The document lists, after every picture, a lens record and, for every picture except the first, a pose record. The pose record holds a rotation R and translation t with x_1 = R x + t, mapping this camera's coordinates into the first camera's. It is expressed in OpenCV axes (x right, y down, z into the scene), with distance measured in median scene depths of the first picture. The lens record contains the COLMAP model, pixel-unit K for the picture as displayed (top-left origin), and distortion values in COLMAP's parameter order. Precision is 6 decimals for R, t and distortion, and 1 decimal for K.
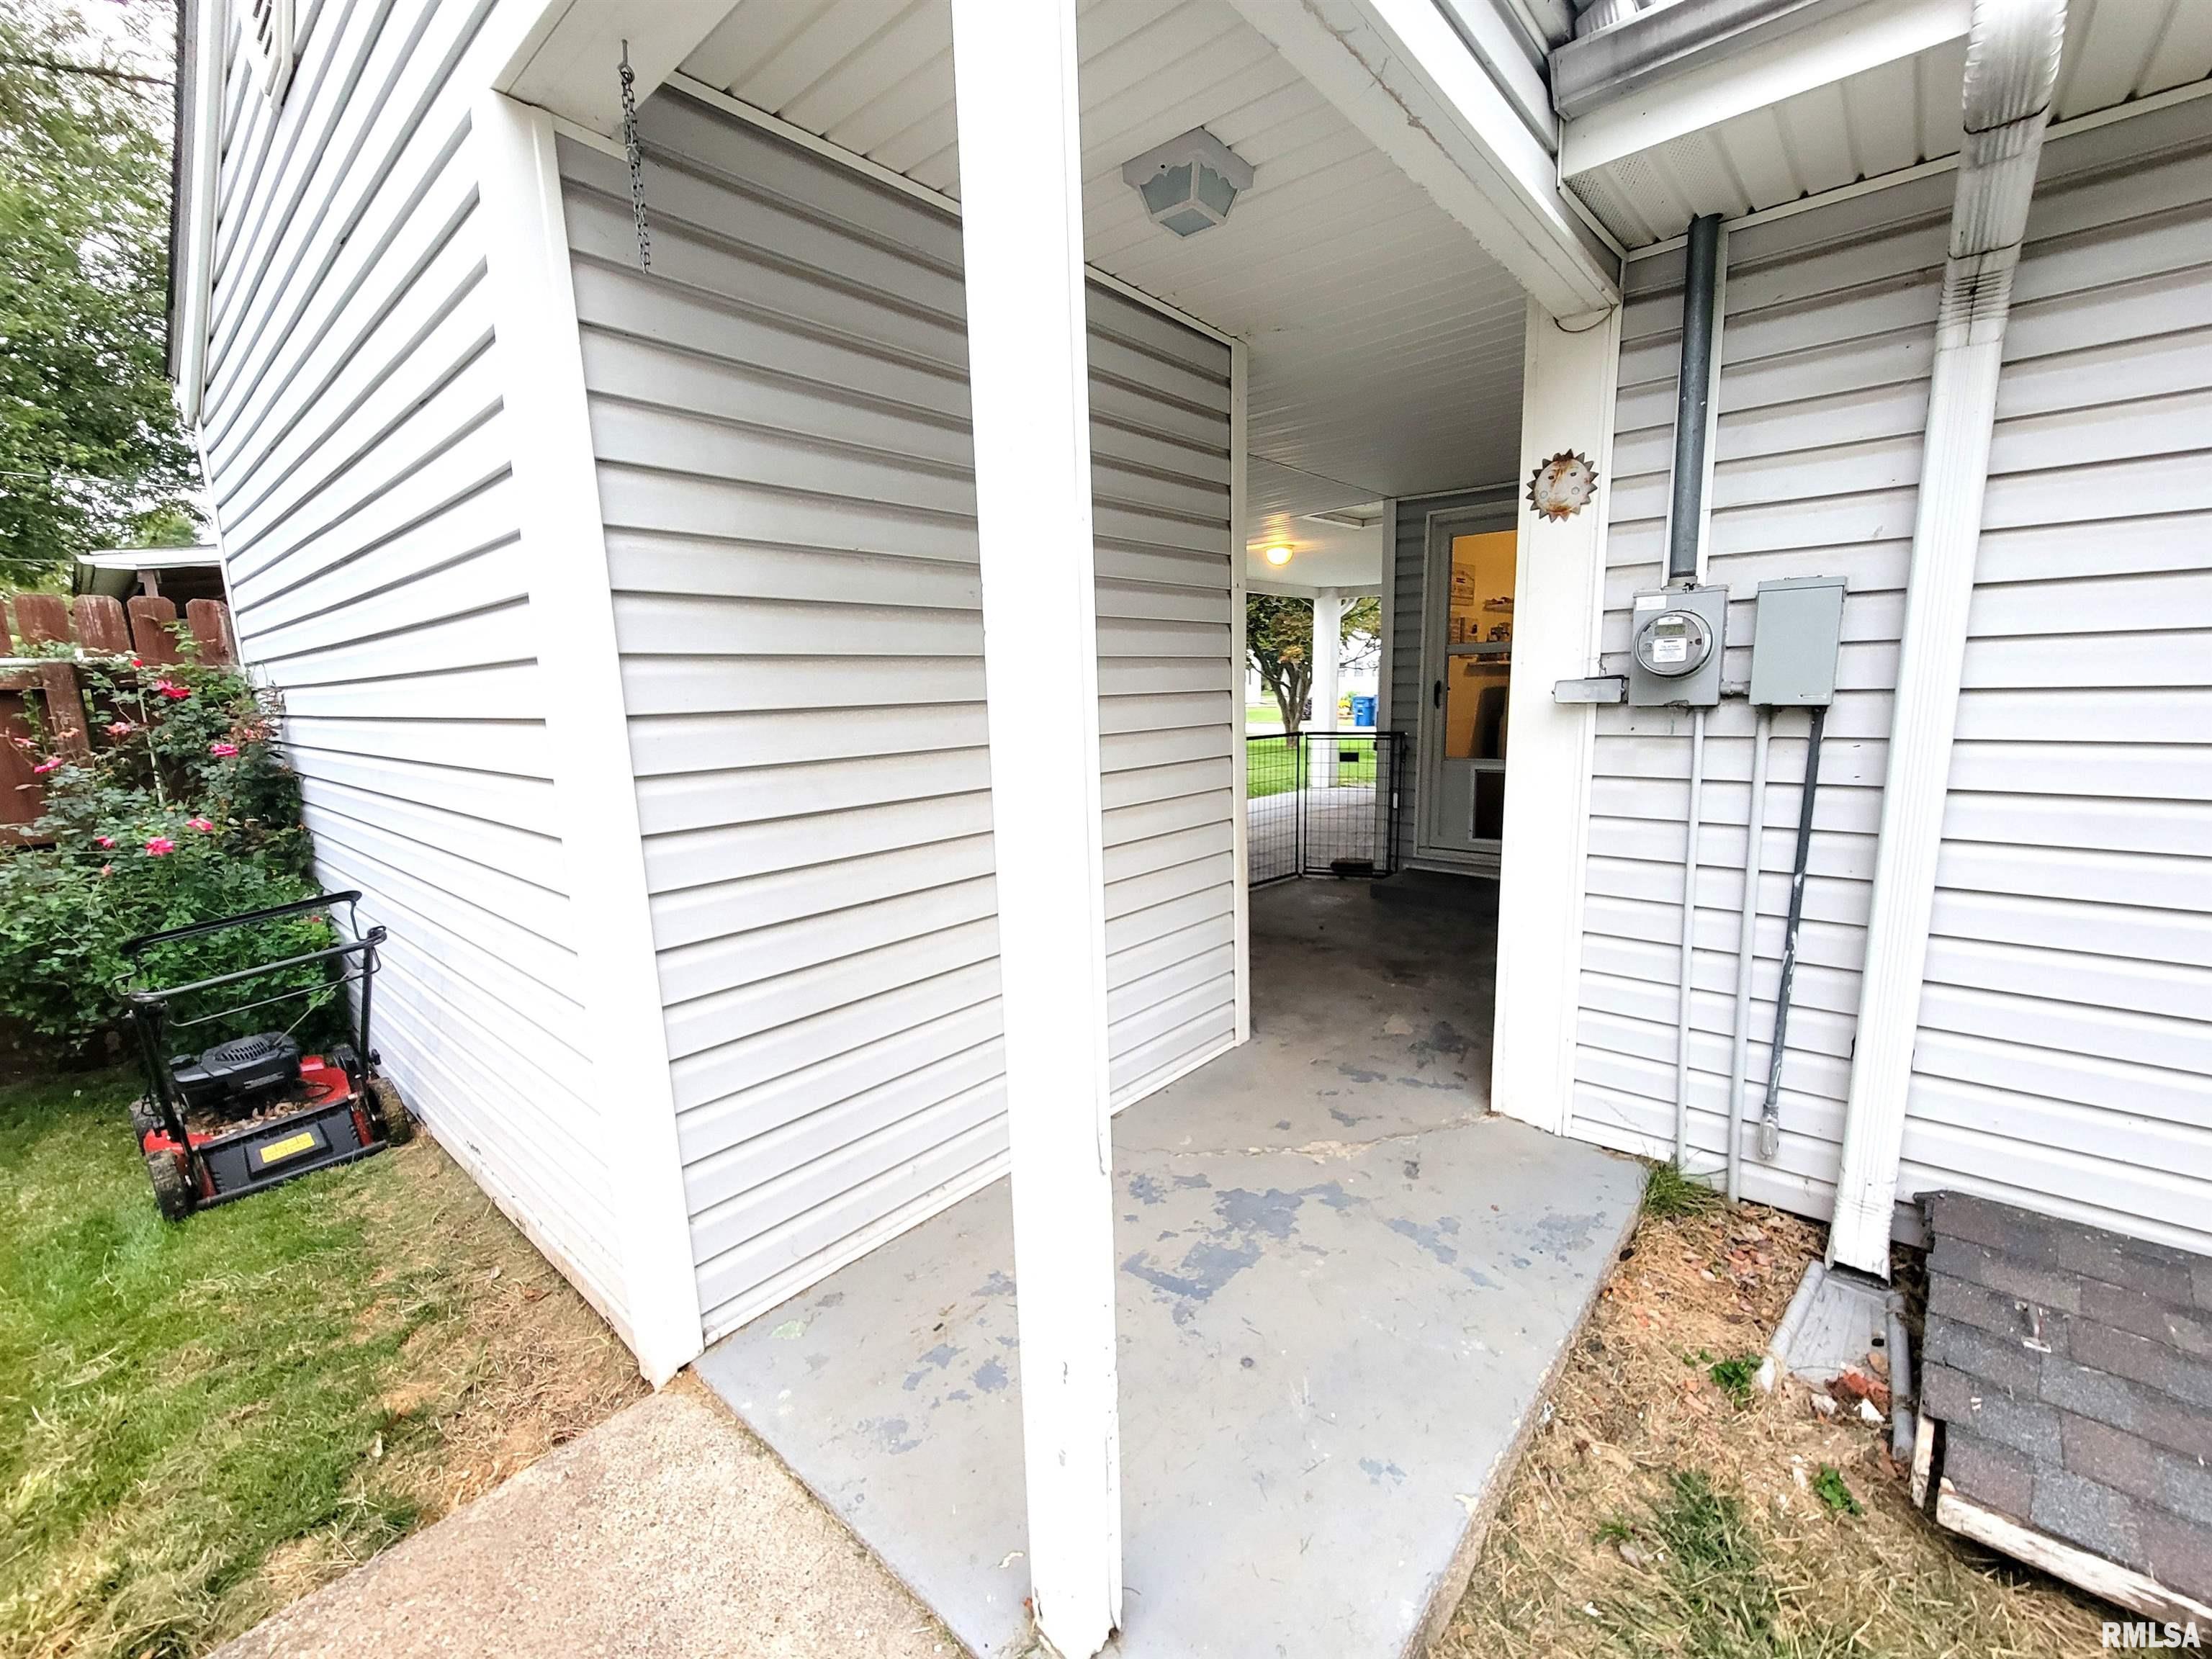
lens RADIAL K [[914.1, 0, 1106.0], [0, 914.1, 829.5], [0, 0, 1]] dist [-0.000253, -0.000121]
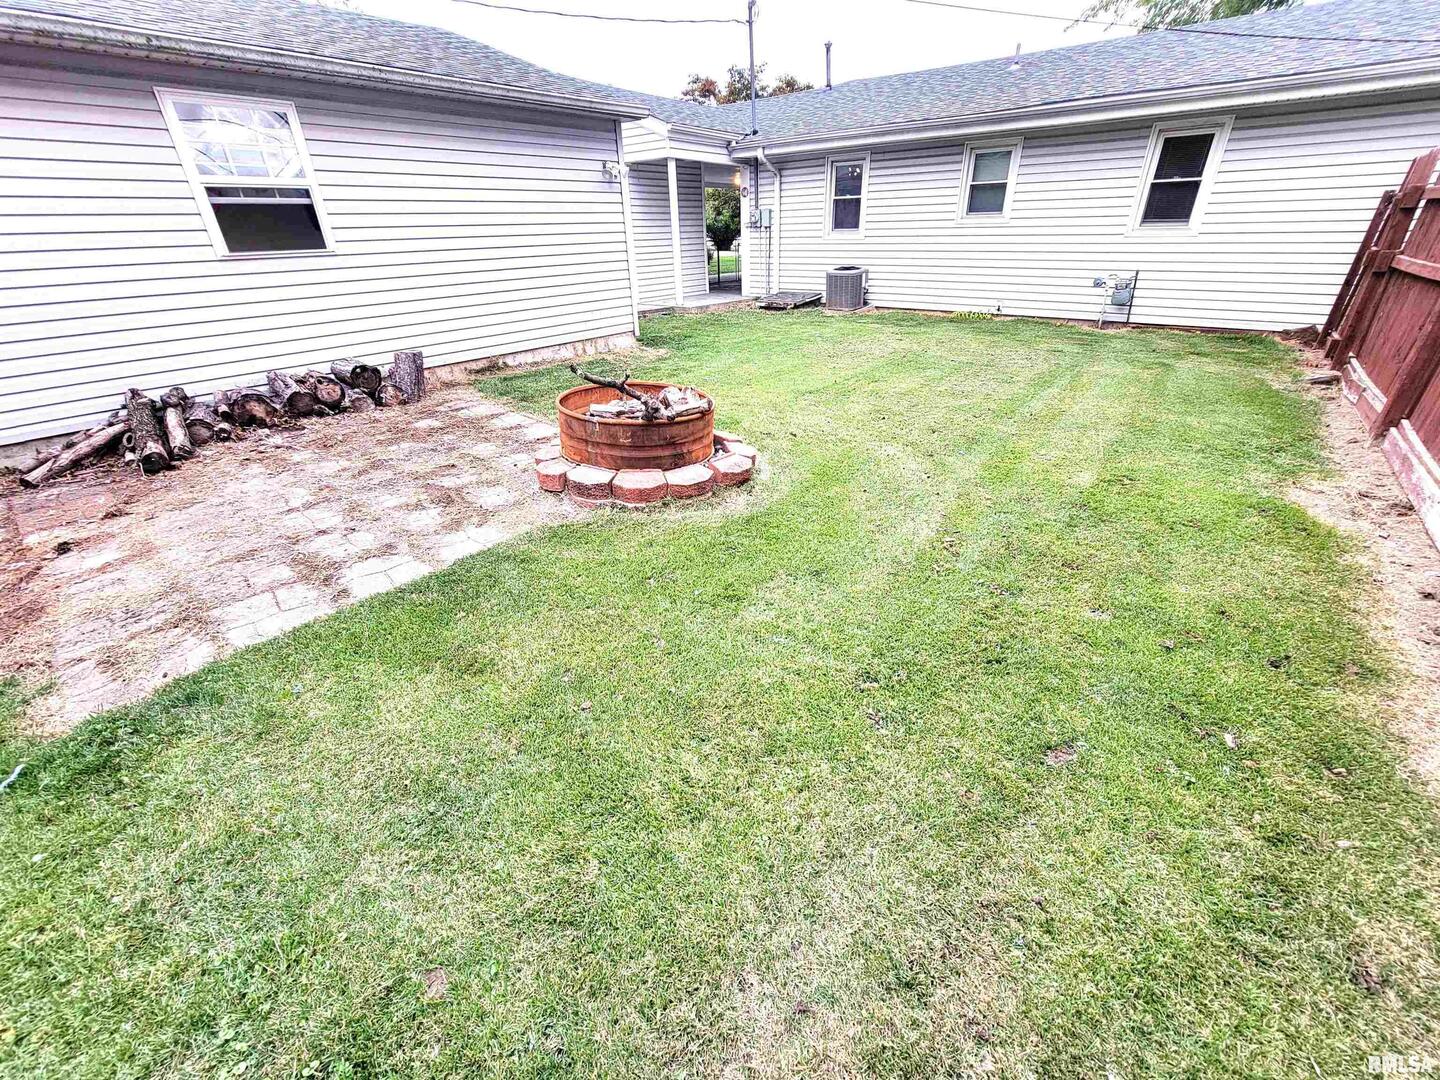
lens RADIAL K [[595.1, 0, 720.0], [0, 595.1, 540.0], [0, 0, 1]] dist [-0.000253, -0.000121]
pose [[0.999260, -0.015192, 0.035338, 0.127003], [0.003098, 0.947498, 0.319747, 0.859065], [-0.038340, -0.319401, 0.946844, -5.159884]]
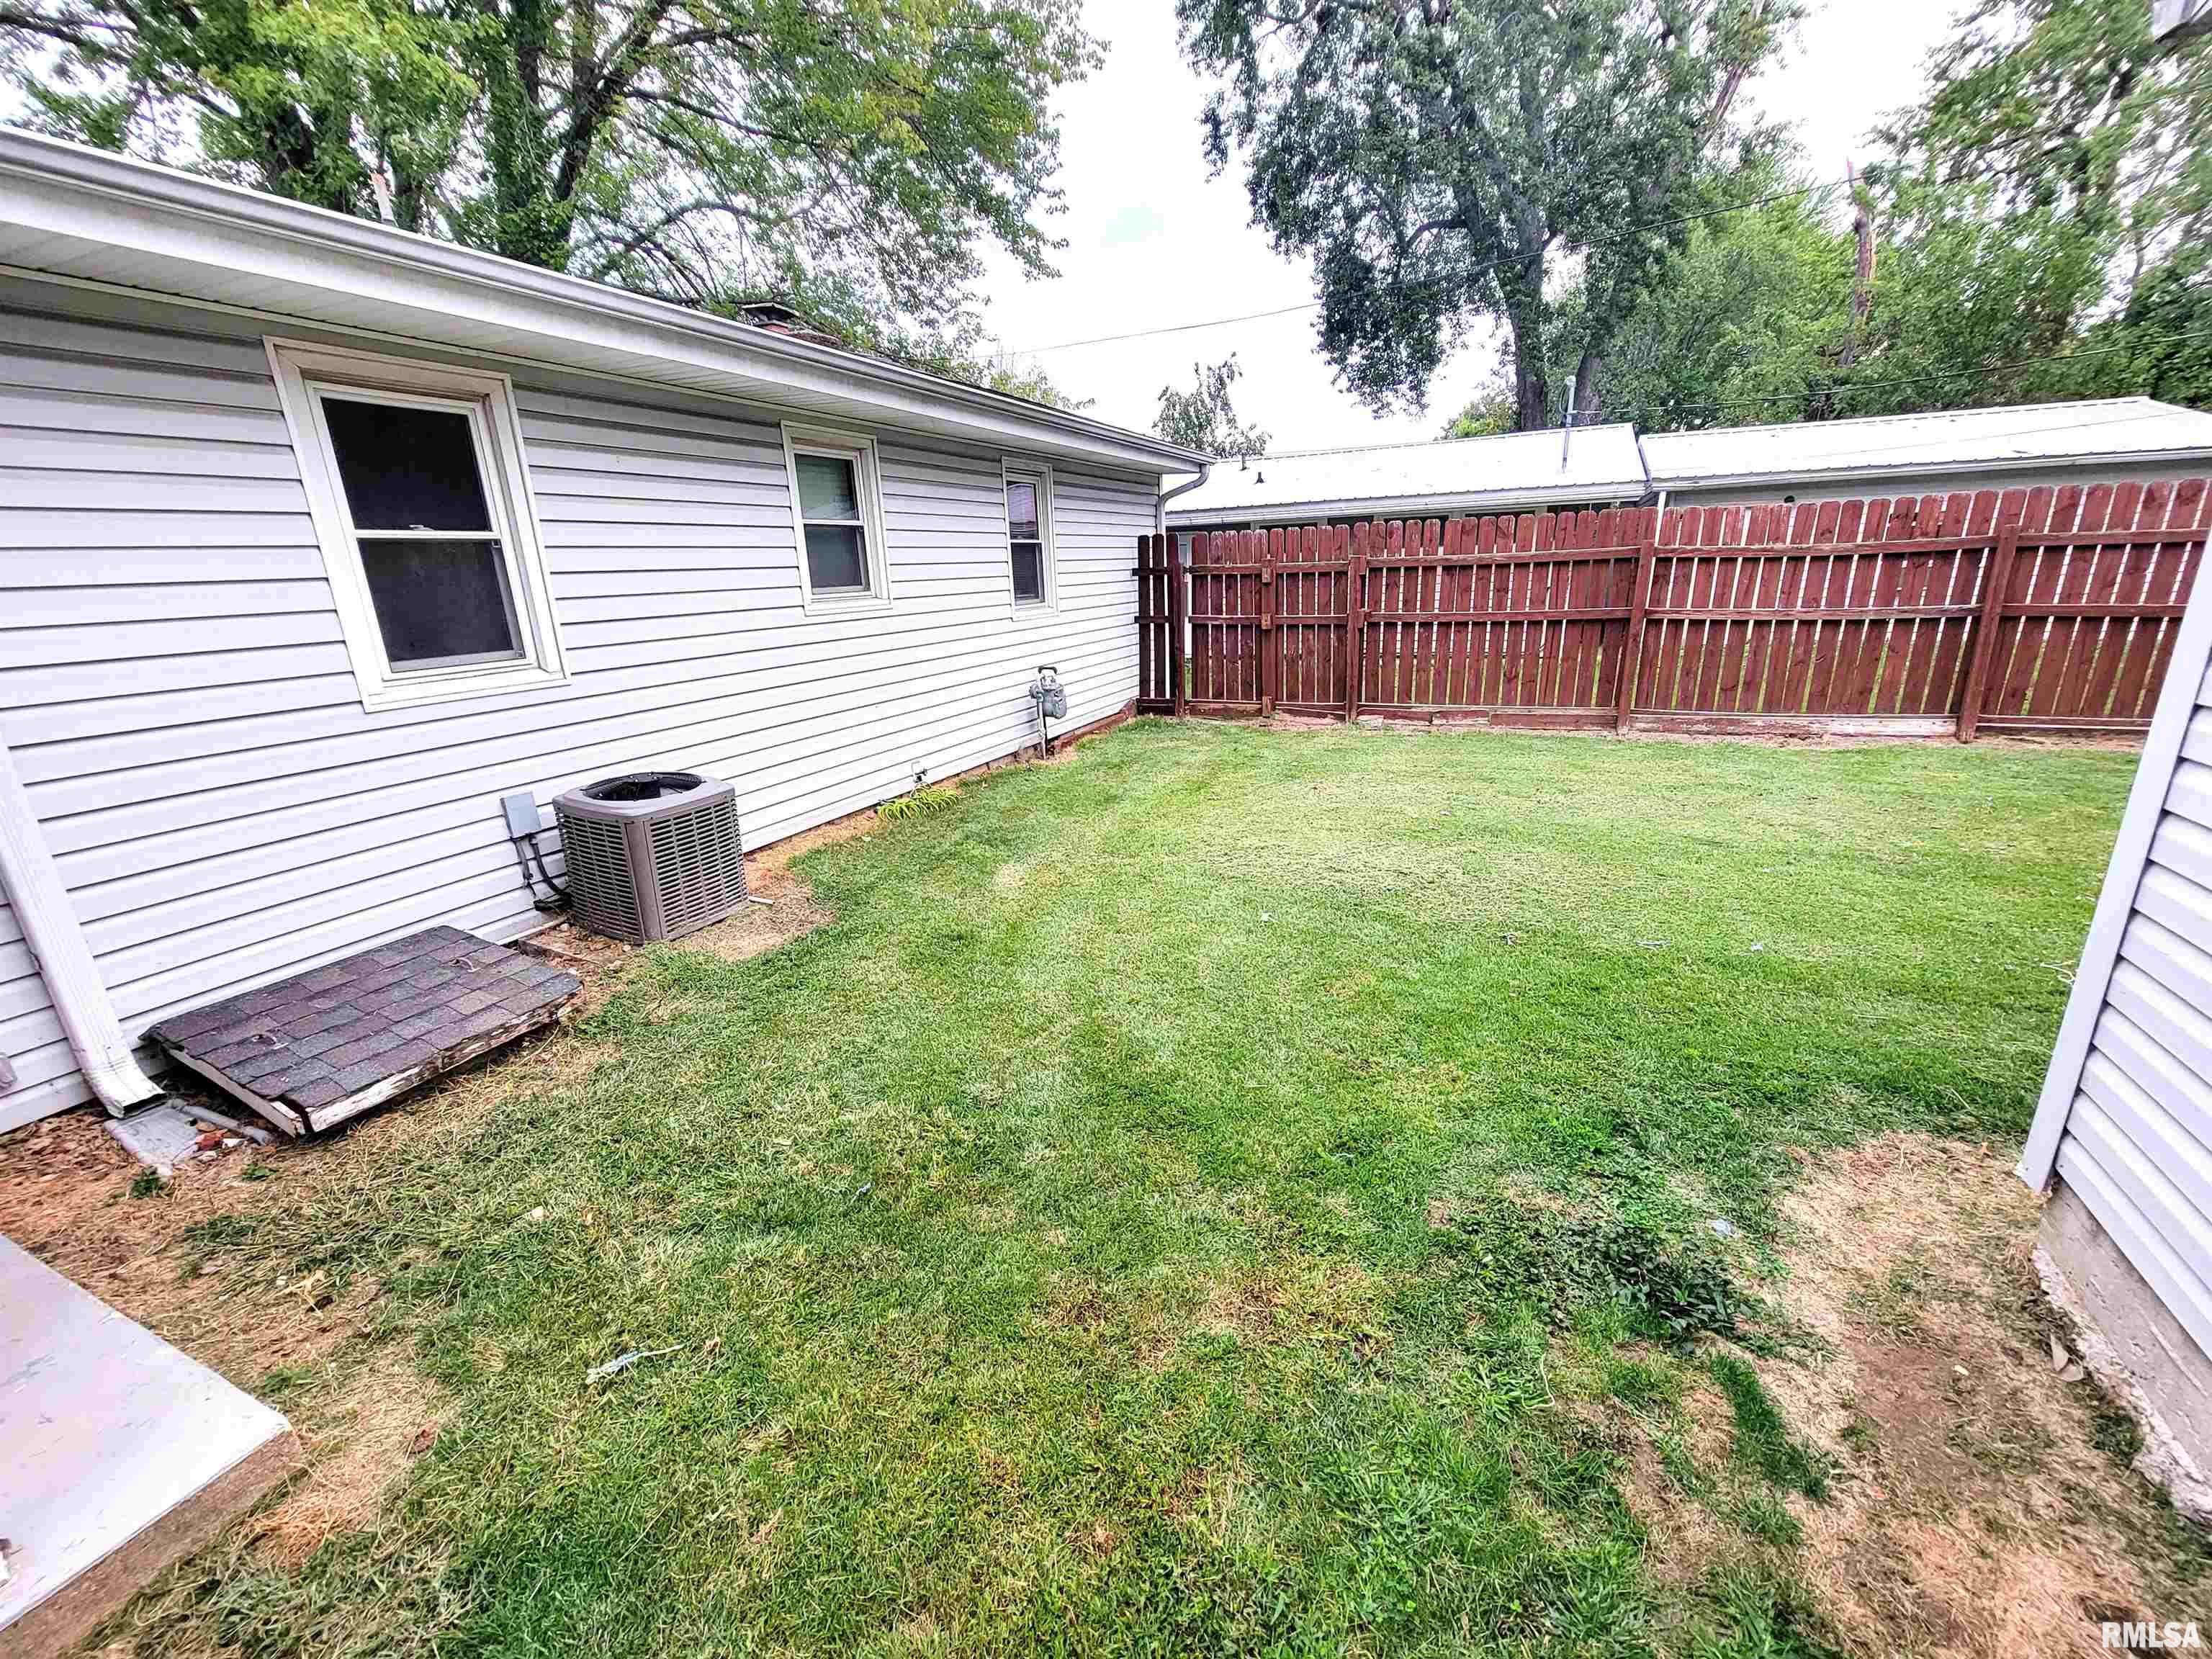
lens RADIAL K [[914.1, 0, 1106.0], [0, 914.1, 829.5], [0, 0, 1]] dist [-0.000253, -0.000121]
pose [[-0.275994, -0.229387, 0.933386, -0.744280], [0.204382, 0.934889, 0.290190, 0.003904], [-0.939178, 0.270858, -0.211141, -0.164120]]
